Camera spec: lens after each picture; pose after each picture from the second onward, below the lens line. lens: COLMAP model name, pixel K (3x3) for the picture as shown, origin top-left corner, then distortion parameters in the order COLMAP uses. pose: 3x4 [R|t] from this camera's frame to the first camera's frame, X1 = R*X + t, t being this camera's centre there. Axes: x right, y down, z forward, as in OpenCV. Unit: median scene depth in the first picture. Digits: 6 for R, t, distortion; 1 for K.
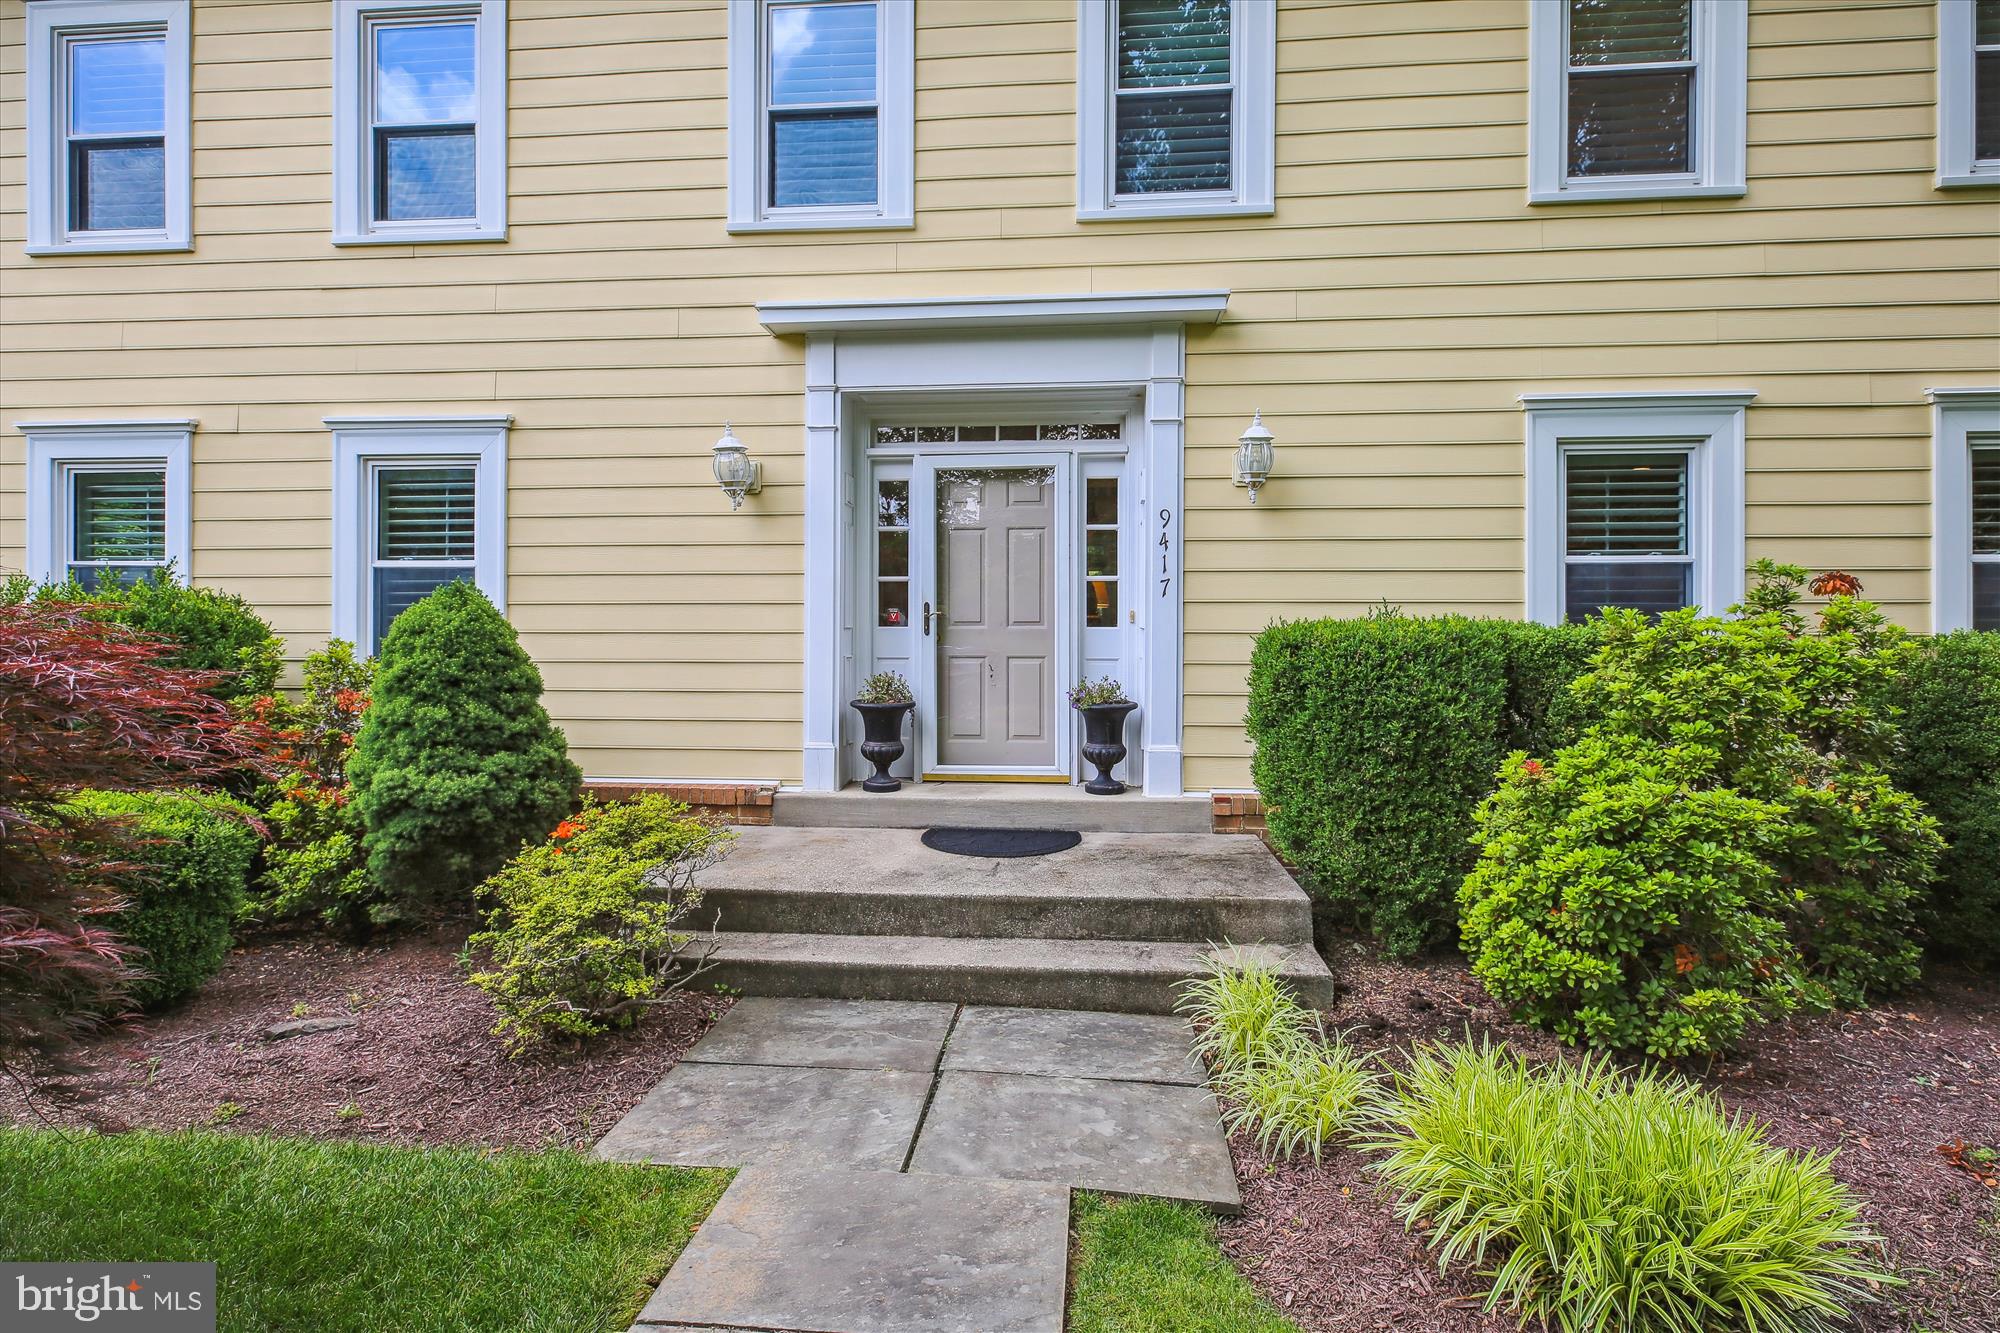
lens RADIAL K [[910.7, 0, 1002.2], [0, 910.7, 661.1], [0, 0, 1]] dist [0.006730, 0.001196]
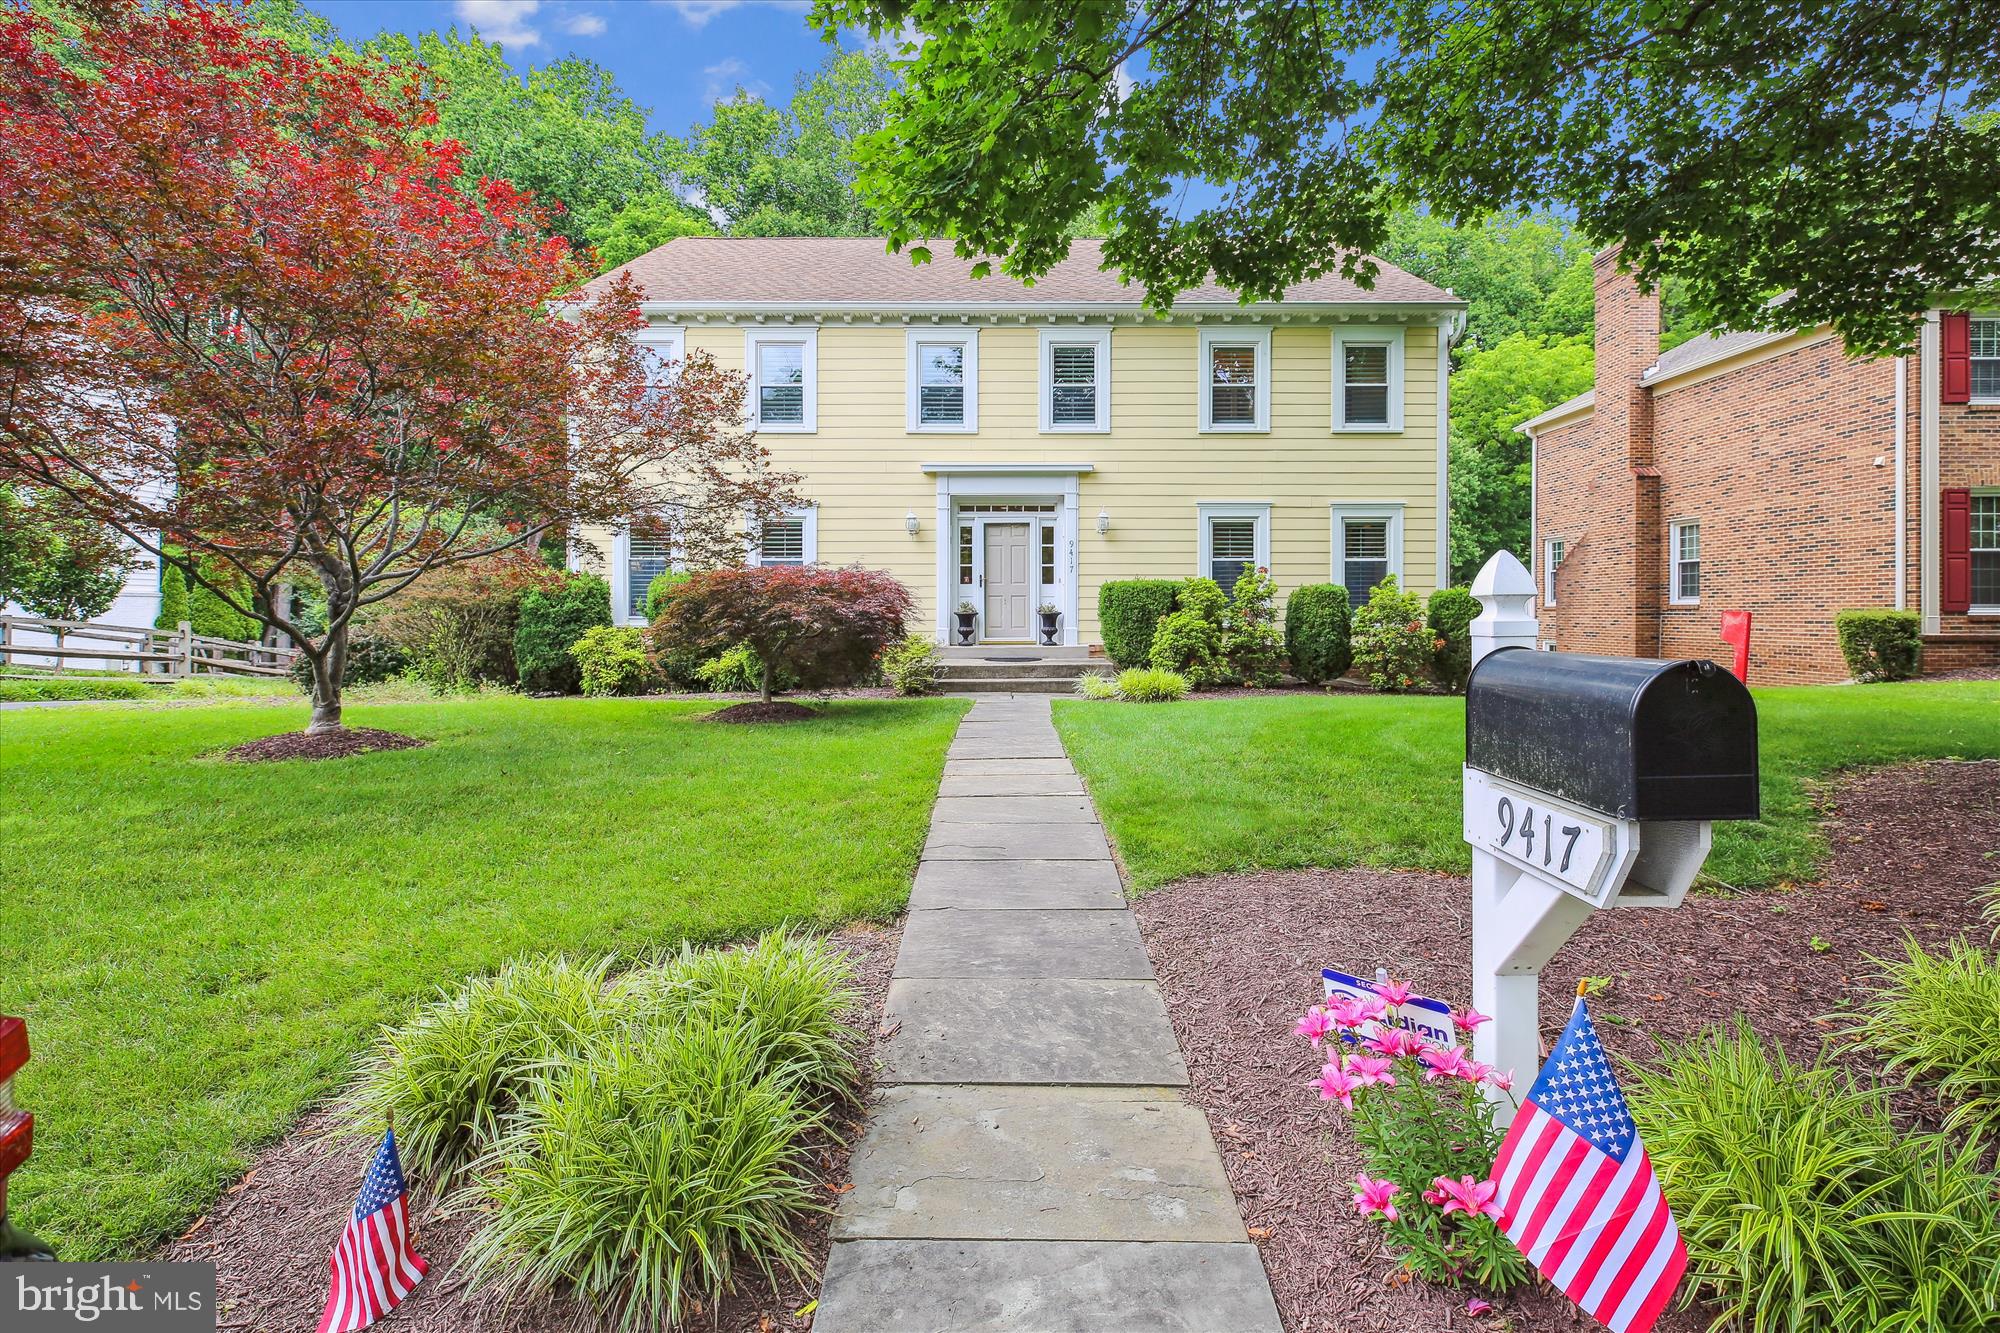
lens RADIAL K [[910.7, 0, 1003.3], [0, 910.7, 658.4], [0, 0, 1]] dist [0.006730, 0.001196]
pose [[0.996712, -0.007220, 0.080698, -0.241053], [0.004931, 0.999581, 0.028525, 0.105096], [-0.080870, -0.028033, 0.996330, -1.670295]]
